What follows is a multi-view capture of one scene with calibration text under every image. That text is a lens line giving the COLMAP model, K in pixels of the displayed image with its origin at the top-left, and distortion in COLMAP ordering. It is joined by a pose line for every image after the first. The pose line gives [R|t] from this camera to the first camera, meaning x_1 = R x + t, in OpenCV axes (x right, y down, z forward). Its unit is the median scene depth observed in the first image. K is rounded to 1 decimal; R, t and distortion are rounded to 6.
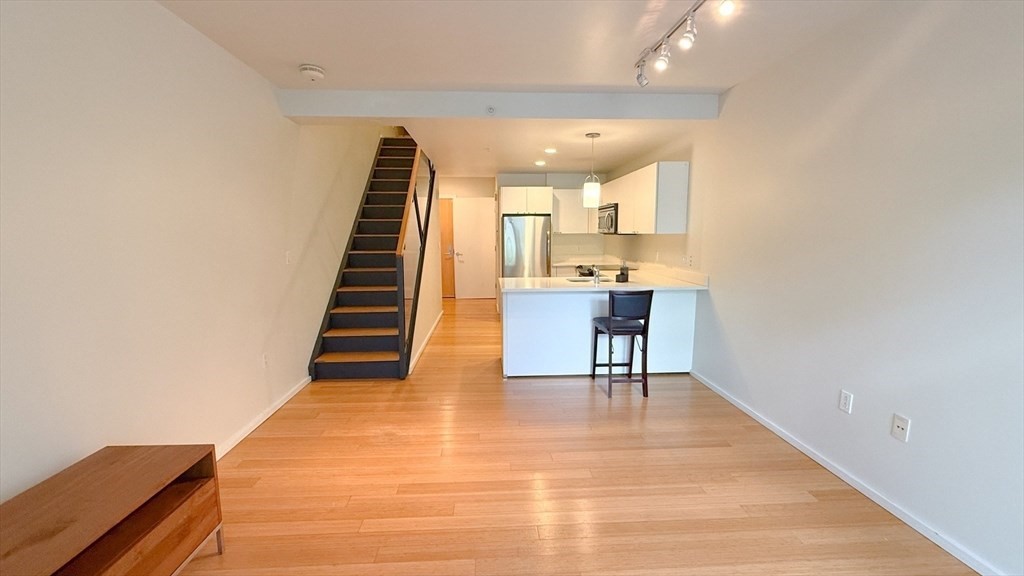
lens RADIAL K [[408.8, 0, 511.7], [0, 408.8, 288.4], [0, 0, 1]] dist [0.001736, -0.000353]
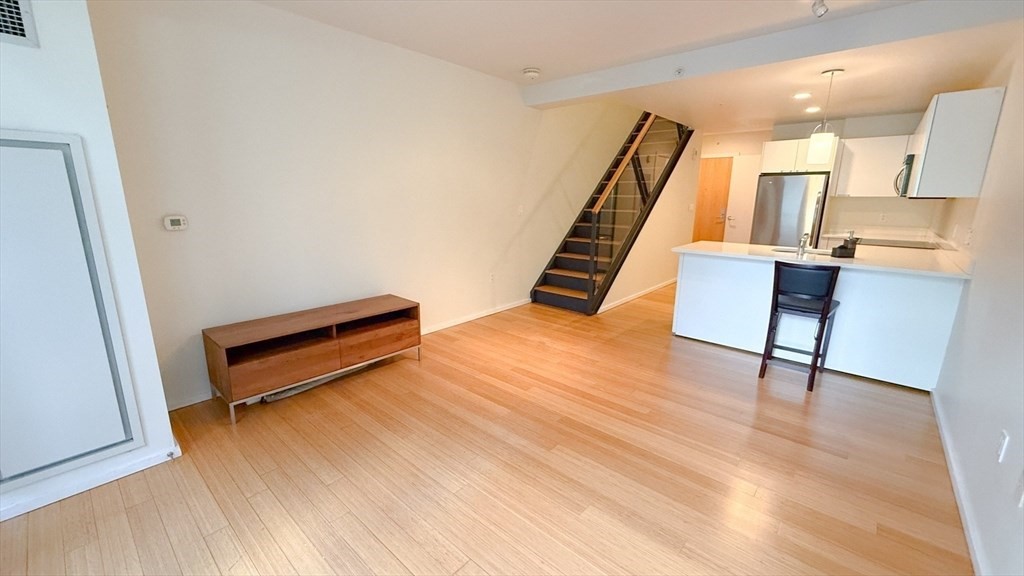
lens RADIAL K [[408.8, 0, 511.7], [0, 408.8, 288.4], [0, 0, 1]] dist [0.001736, -0.000353]
pose [[0.712705, 0.165029, -0.681775, 0.407165], [-0.103351, 0.986029, 0.130636, 0.007517], [0.693808, -0.022643, 0.719804, -0.037324]]
